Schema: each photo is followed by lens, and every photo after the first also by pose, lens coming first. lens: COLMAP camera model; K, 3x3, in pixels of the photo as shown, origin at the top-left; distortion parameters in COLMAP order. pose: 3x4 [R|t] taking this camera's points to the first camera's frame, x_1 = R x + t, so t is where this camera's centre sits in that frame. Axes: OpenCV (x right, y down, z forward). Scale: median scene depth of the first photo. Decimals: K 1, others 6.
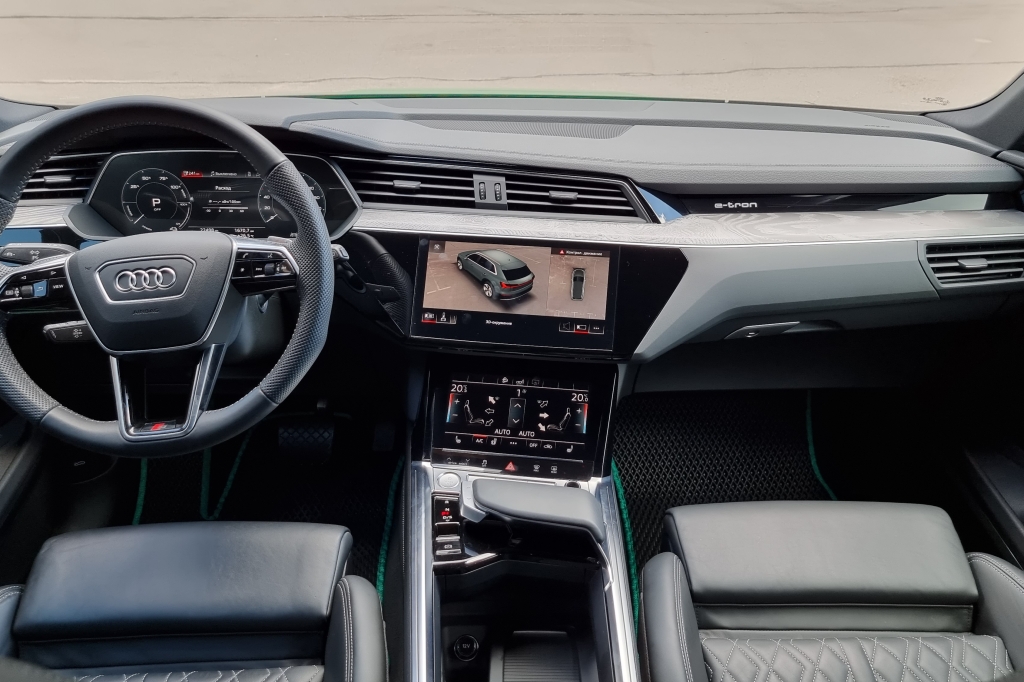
lens RADIAL K [[842.2, 0, 511.4], [0, 842.2, 335.2], [0, 0, 1]] dist [0.053933, -0.038894]
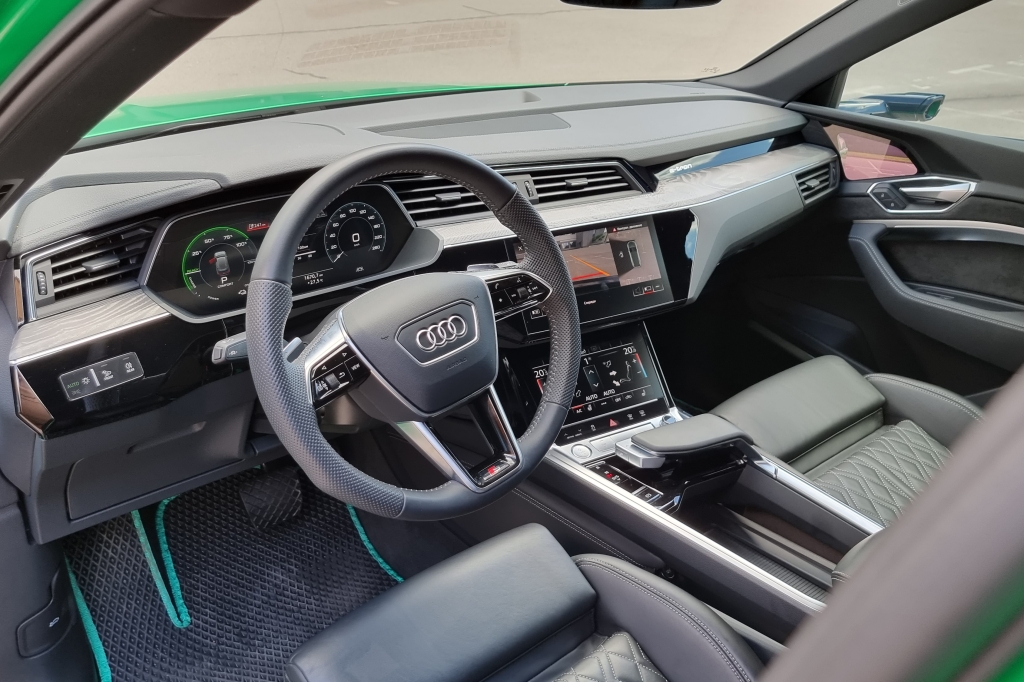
lens RADIAL K [[829.6, 0, 512.1], [0, 829.6, 344.5], [0, 0, 1]] dist [0.035456, 0.000847]
pose [[0.789099, -0.267286, 0.553065, -0.692325], [0.238484, 0.963048, 0.125159, -0.118402], [-0.566081, 0.033134, 0.823683, 0.141885]]
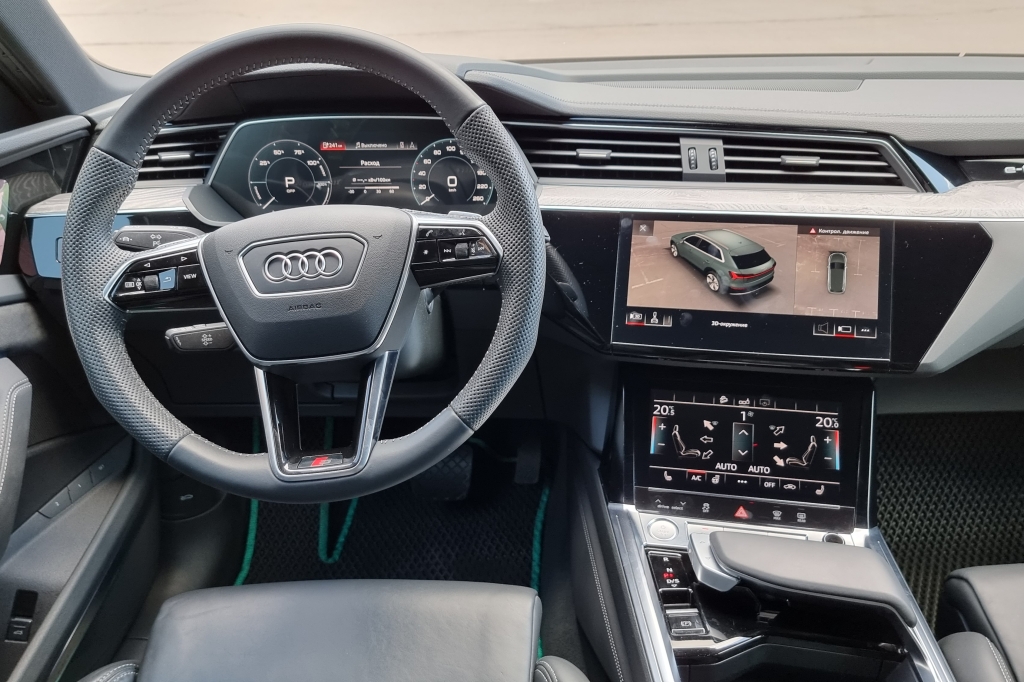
lens RADIAL K [[850.0, 0, 515.0], [0, 850.0, 336.9], [0, 0, 1]] dist [0.060538, -0.061065]
pose [[0.997542, -0.006505, -0.069766, -0.148734], [0.005008, 0.999754, -0.021613, 0.011758], [0.069889, 0.021210, 0.997329, 0.202808]]
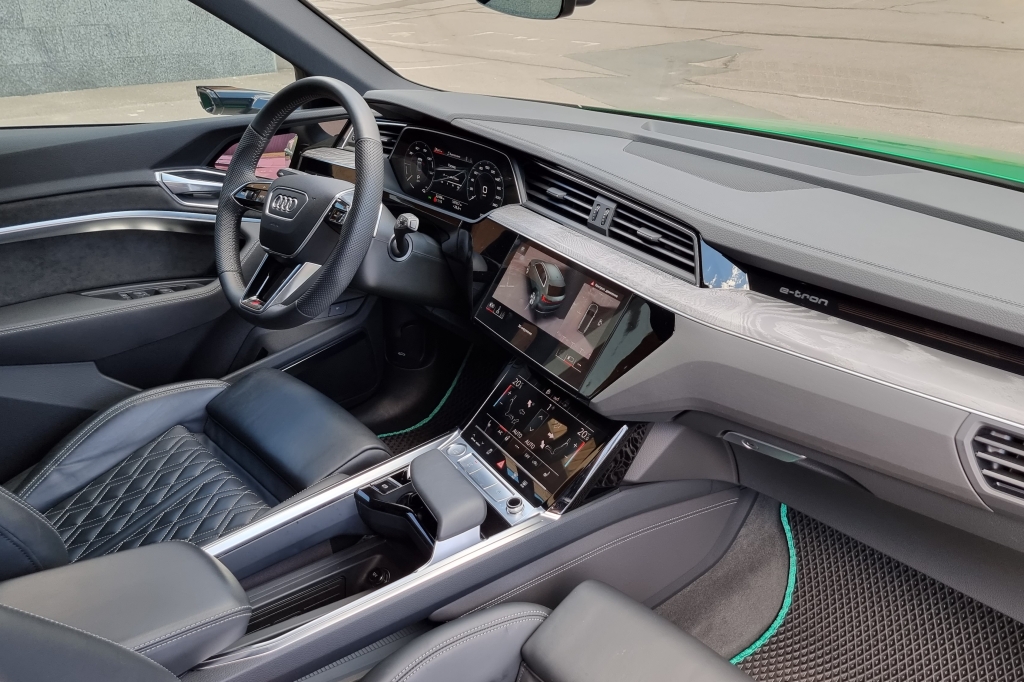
lens RADIAL K [[841.1, 0, 515.9], [0, 841.1, 344.4], [0, 0, 1]] dist [0.040534, -0.008208]
pose [[0.630855, 0.326014, -0.704086, 0.692801], [-0.336819, 0.932550, 0.130013, -0.124925], [0.698981, 0.155130, 0.698112, 0.248828]]
